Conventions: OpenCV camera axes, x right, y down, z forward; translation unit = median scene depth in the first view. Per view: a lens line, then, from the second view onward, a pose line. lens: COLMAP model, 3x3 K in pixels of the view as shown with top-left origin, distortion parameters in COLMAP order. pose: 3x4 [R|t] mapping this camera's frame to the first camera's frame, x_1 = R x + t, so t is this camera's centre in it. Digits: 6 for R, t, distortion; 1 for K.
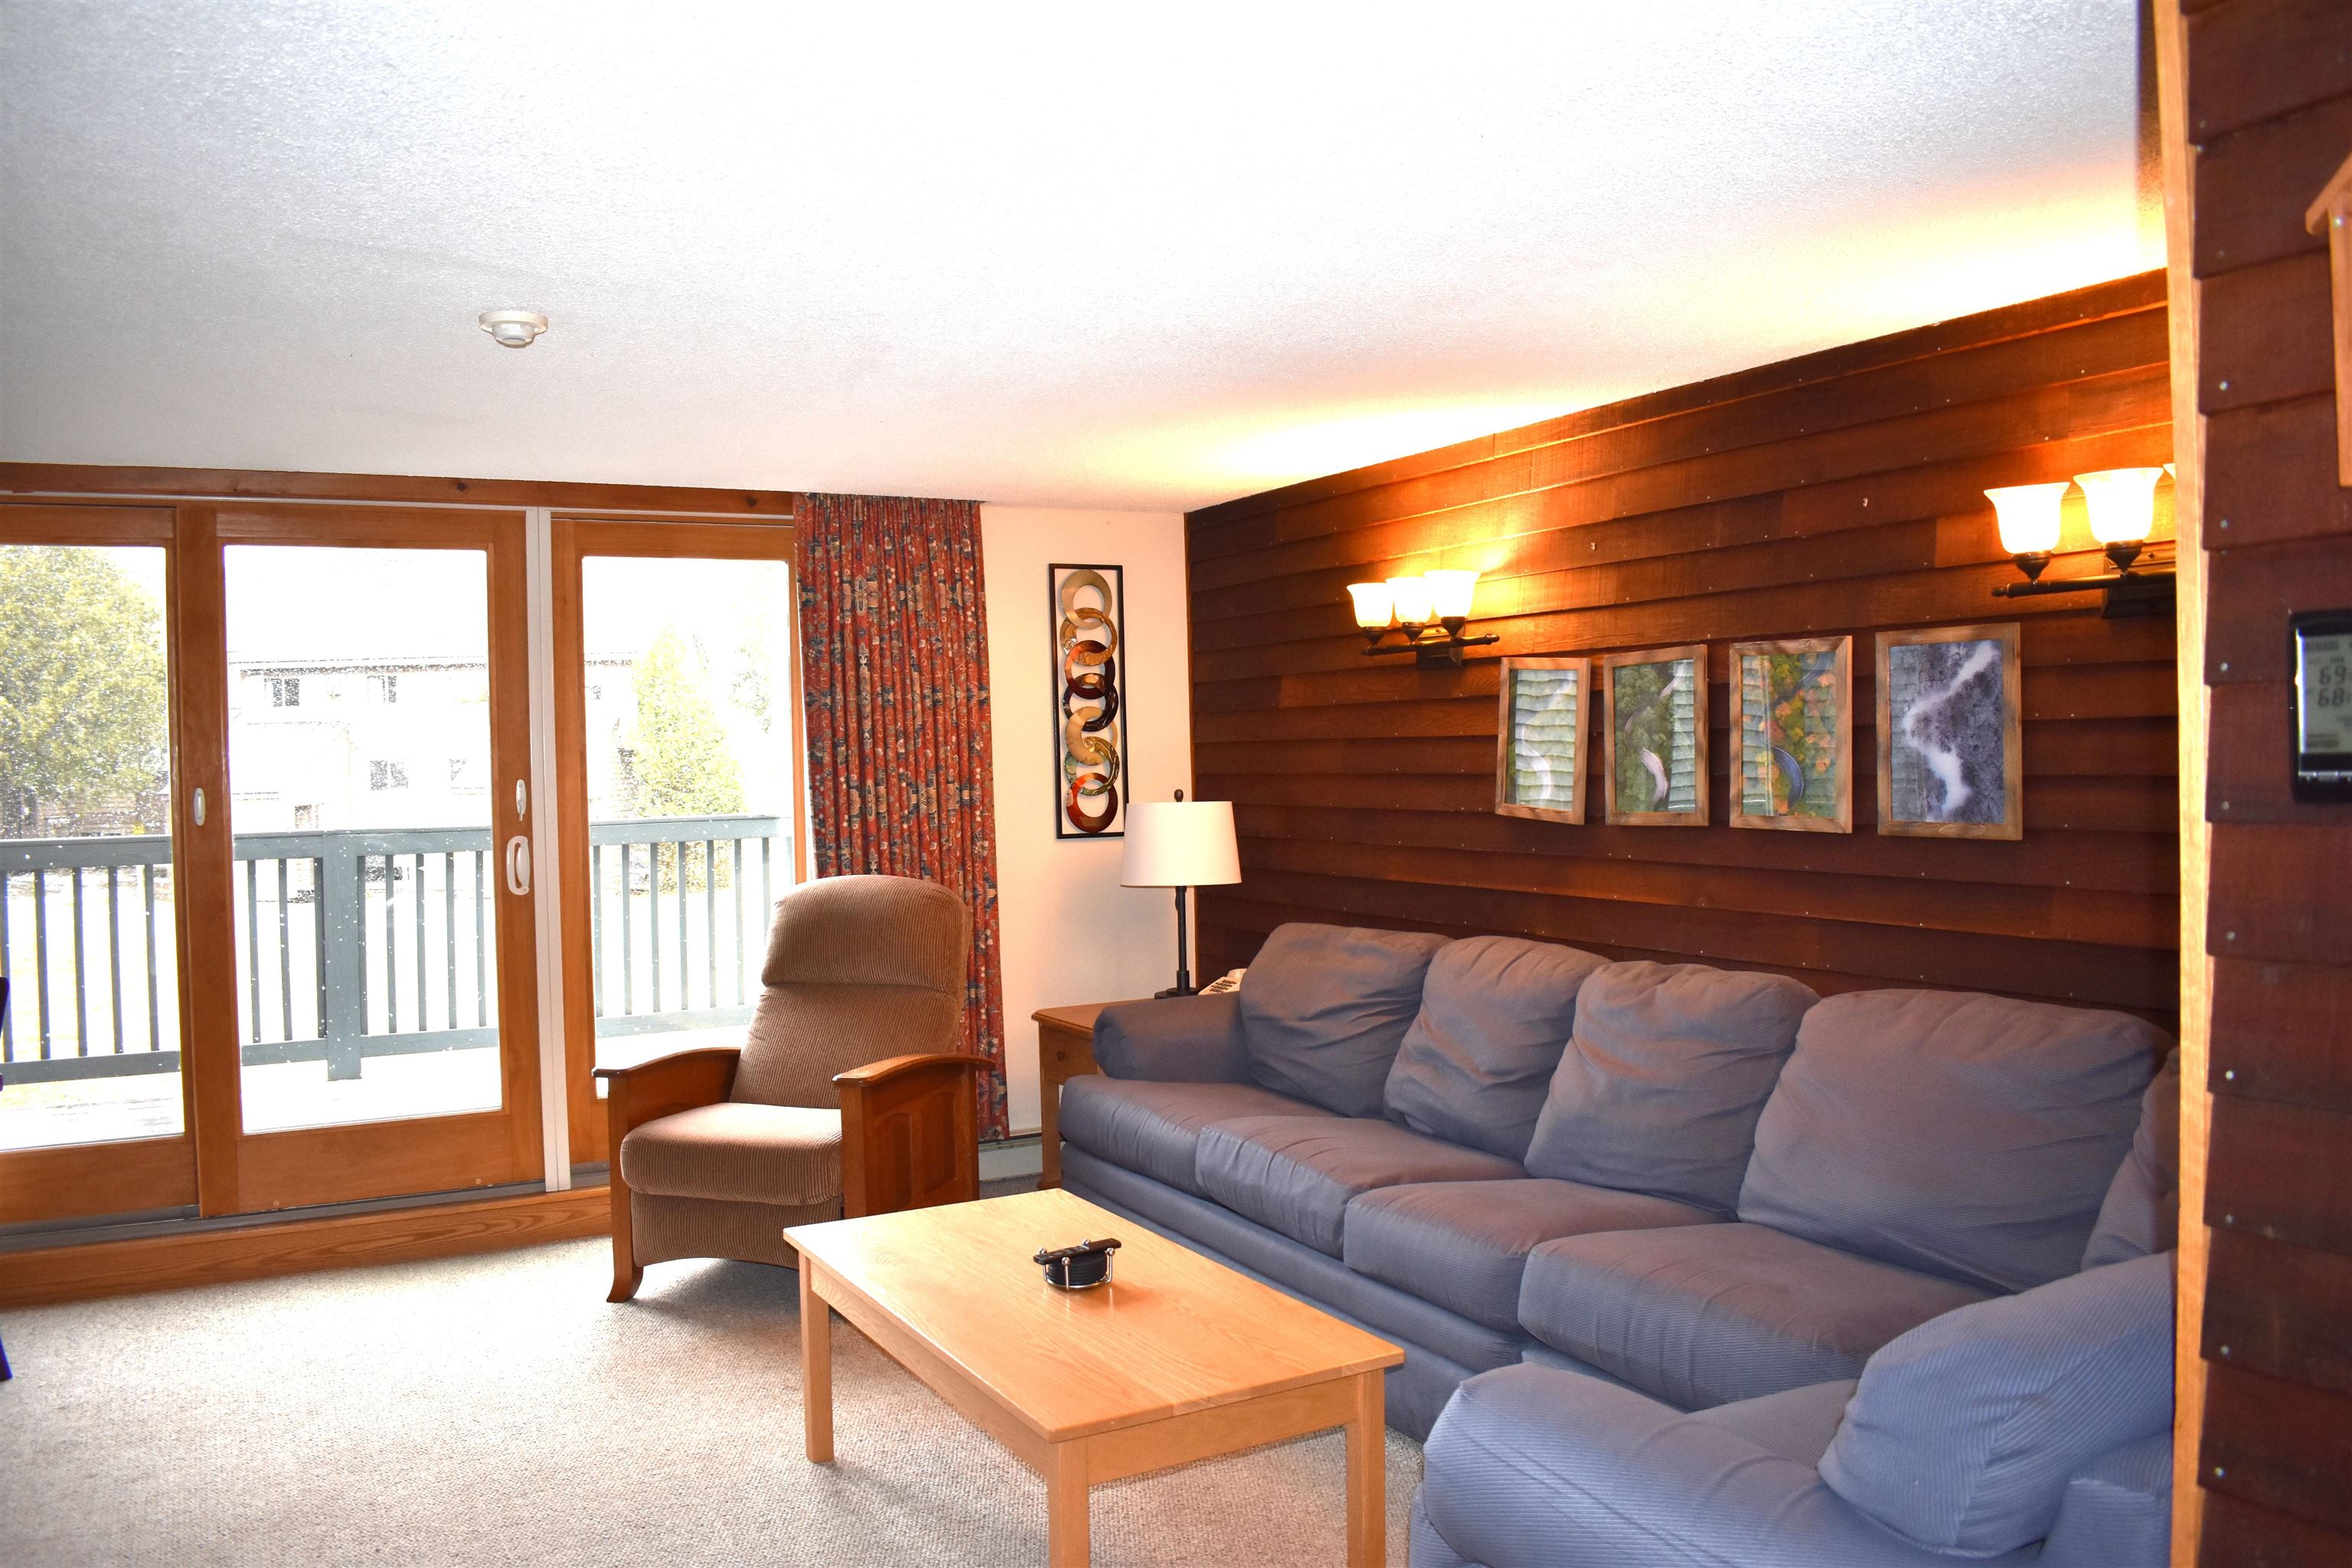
lens RADIAL K [[1815.7, 0, 1176.0], [0, 1815.7, 784.0], [0, 0, 1]] dist [-0.095648, 0.015418]
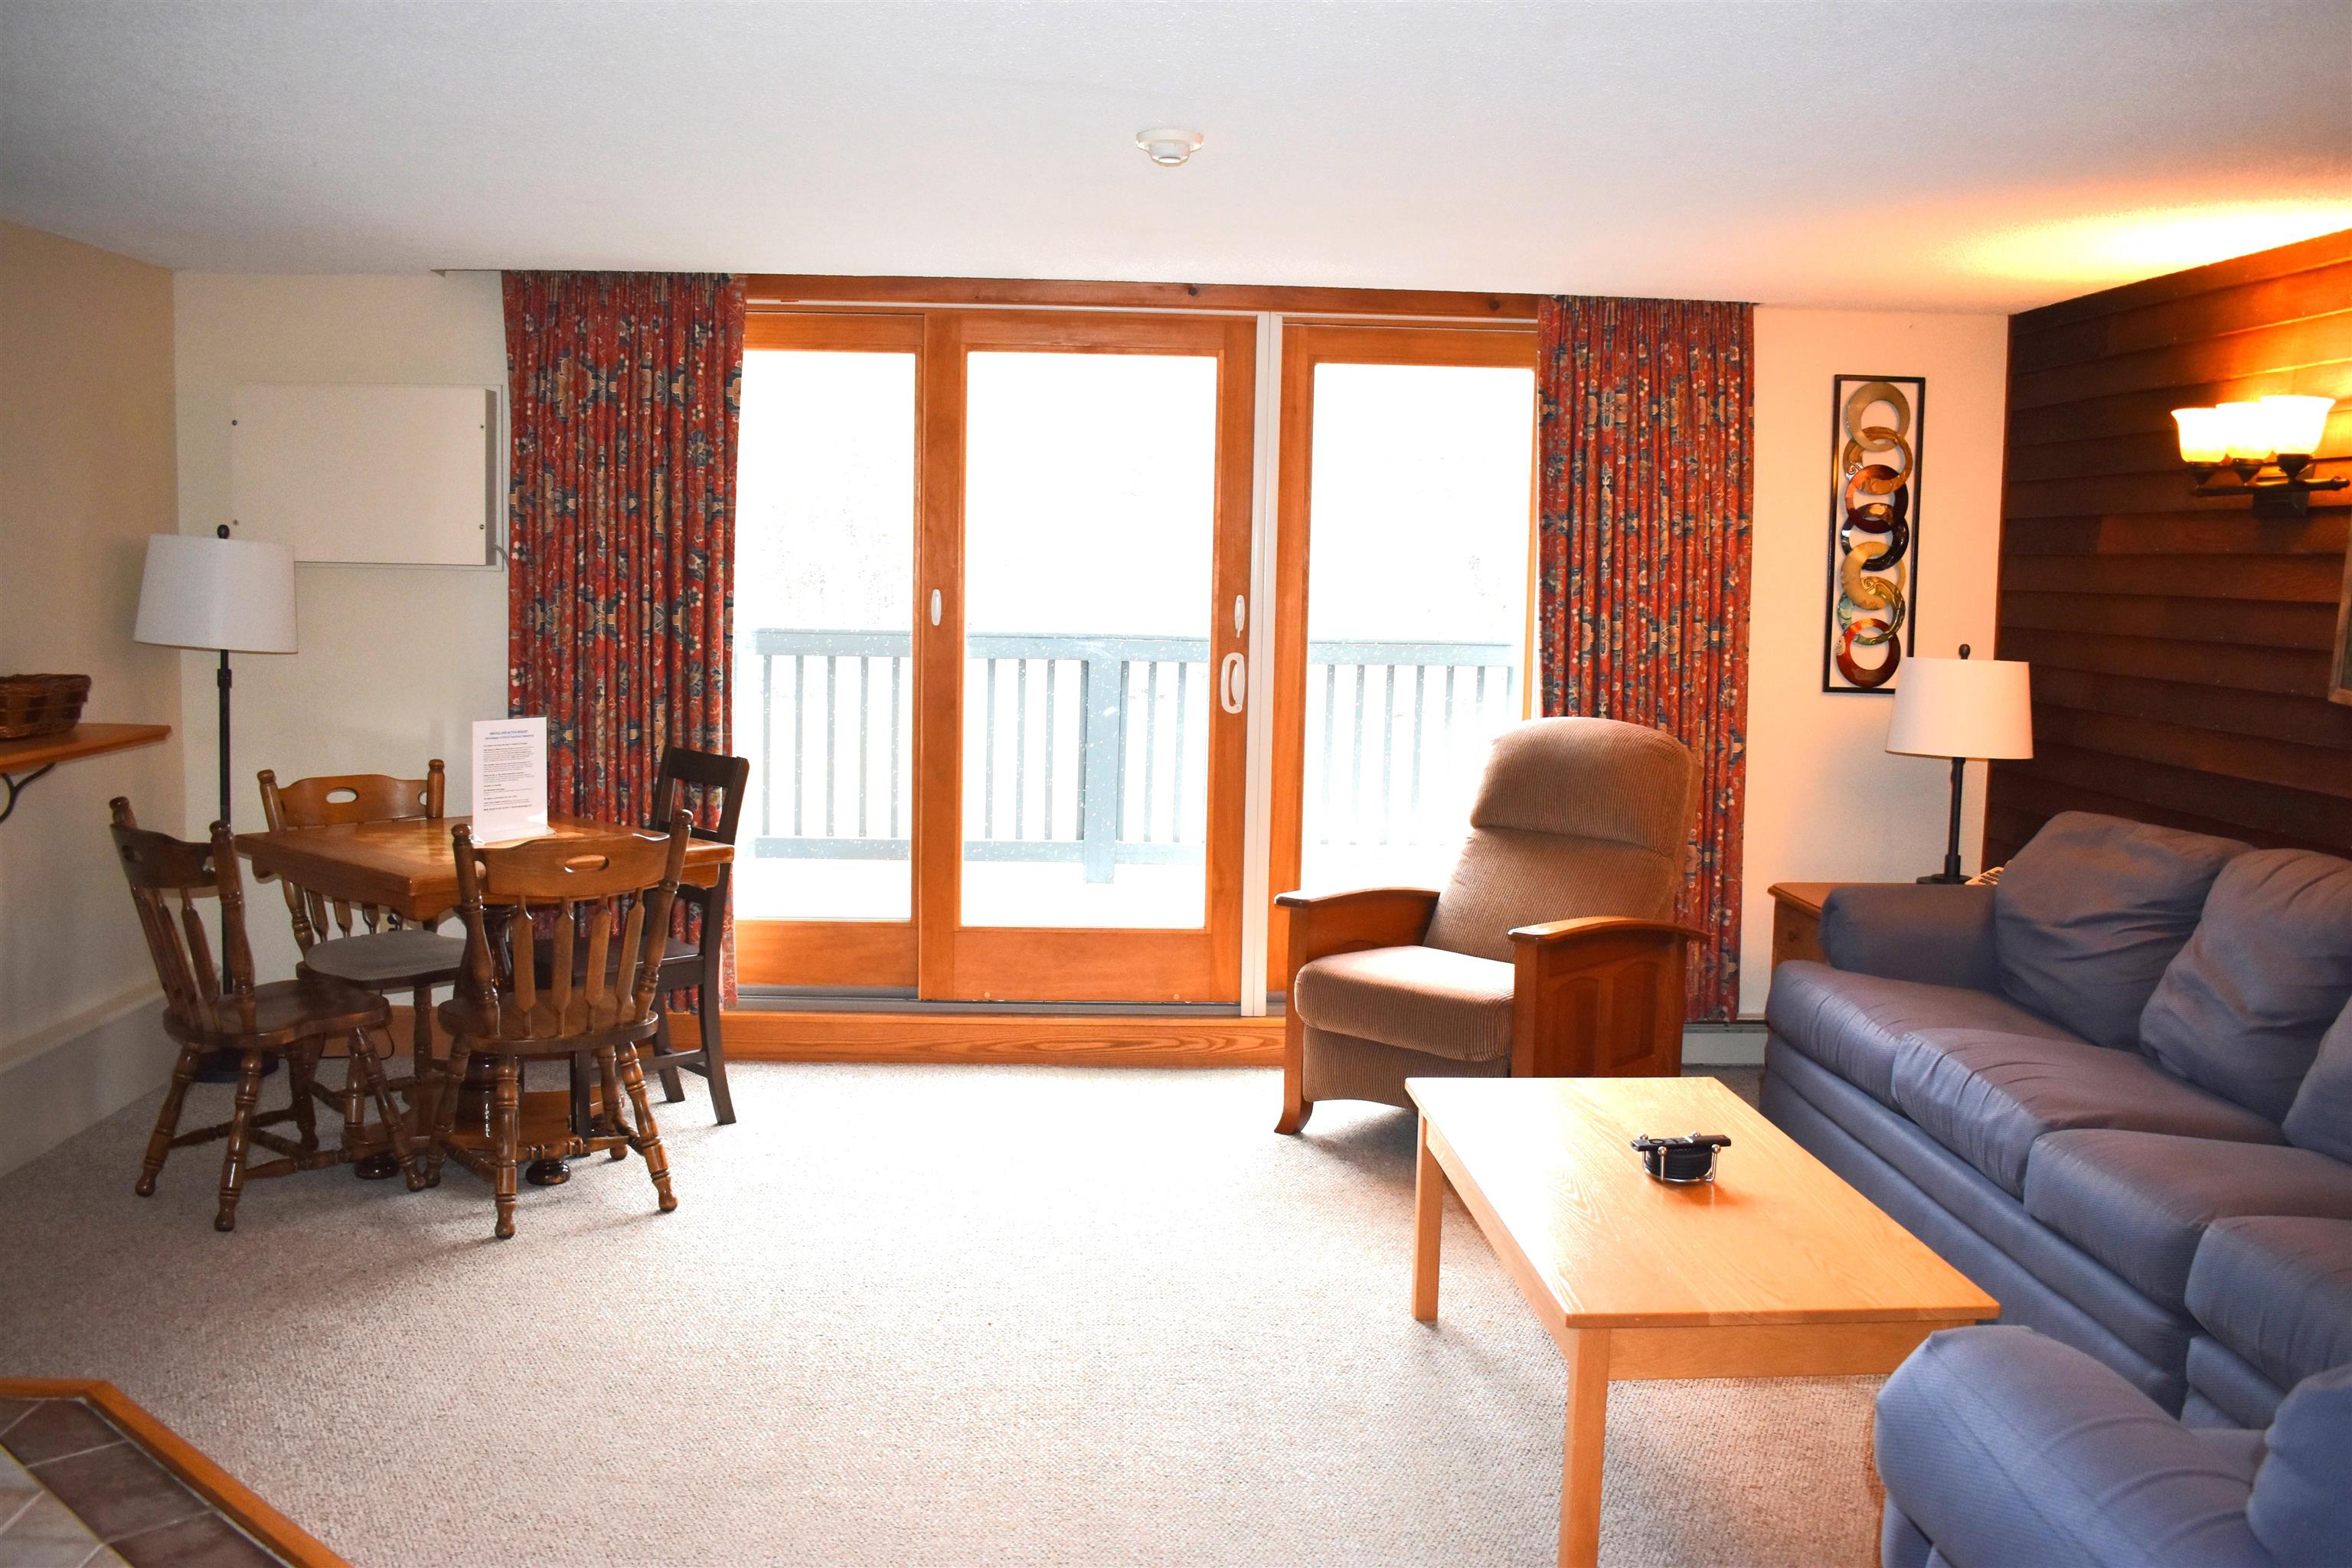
lens RADIAL K [[2055.4, 0, 1178.9], [0, 2055.4, 779.8], [0, 0, 1]] dist [-0.087544, 0.010964]
pose [[0.900979, 0.085165, -0.425421, 0.093728], [-0.047891, 0.994075, 0.097577, -0.010579], [0.431211, -0.067541, 0.899720, -0.026852]]
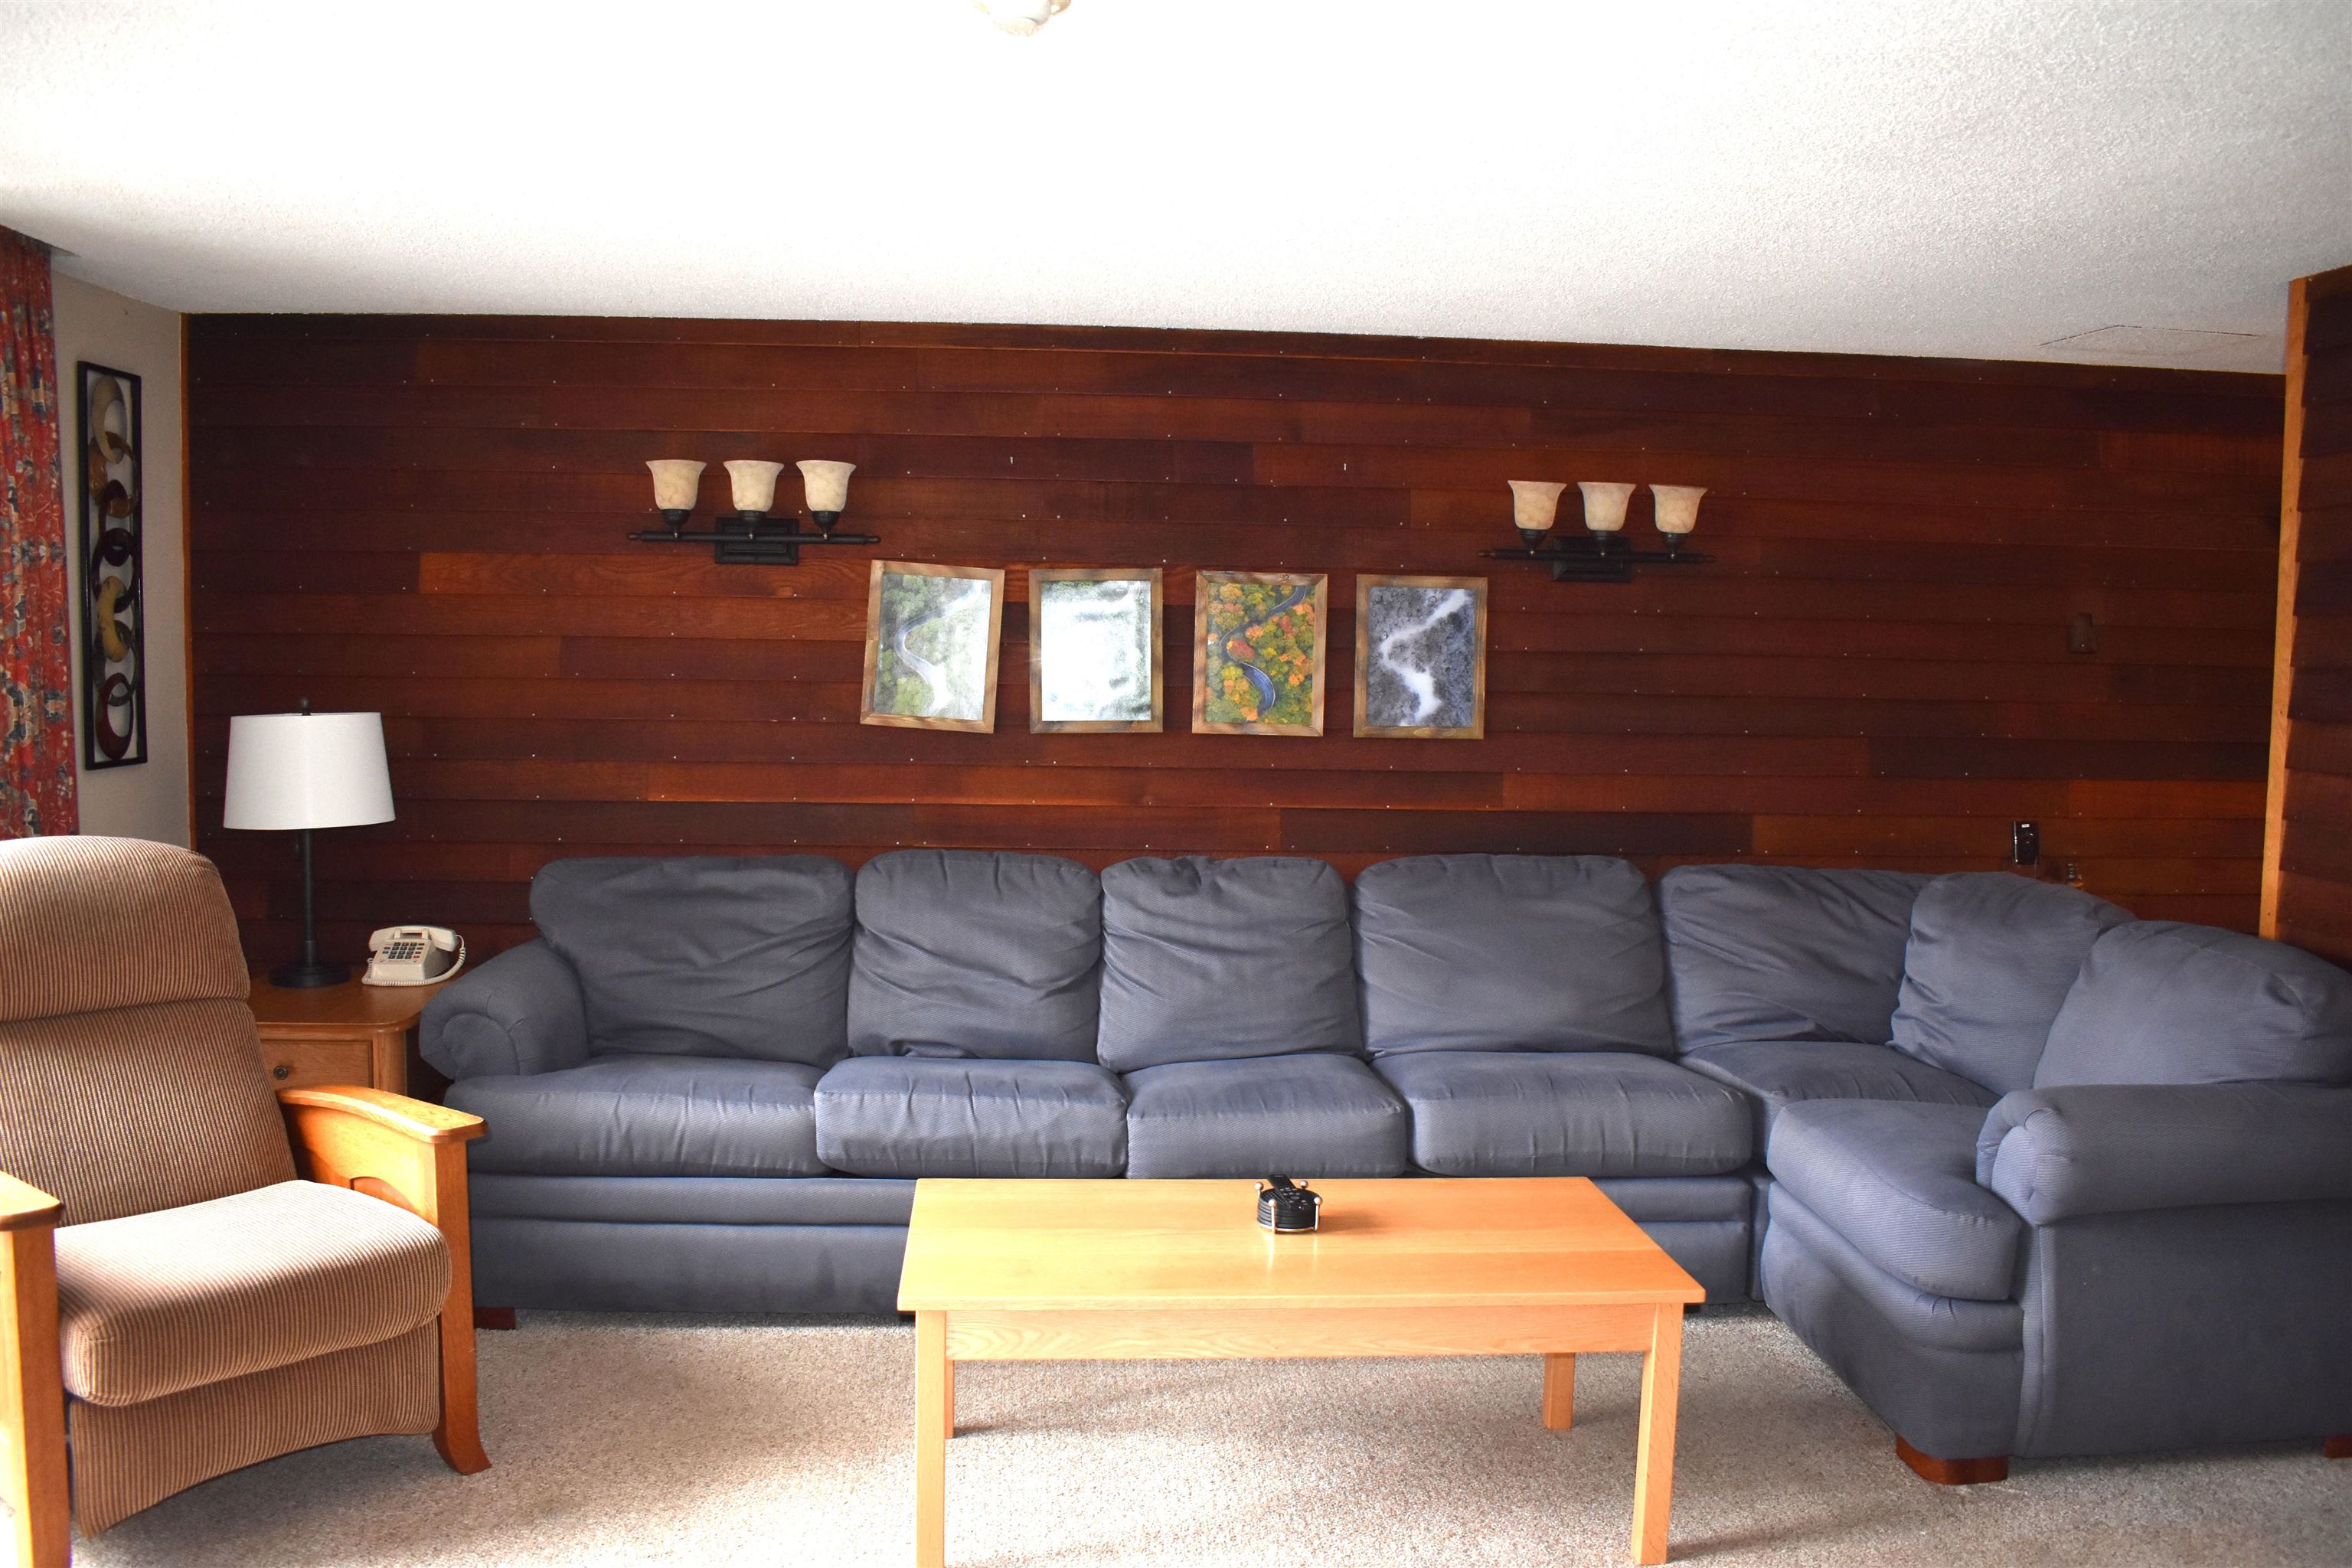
lens RADIAL K [[1882.5, 0, 1176.0], [0, 1882.5, 784.0], [0, 0, 1]] dist [-0.089243, 0.005448]
pose [[0.416963, -0.043211, 0.907896, -0.631046], [-0.008530, 0.998639, 0.051448, -0.004000], [-0.908883, -0.029196, 0.416027, 0.424594]]
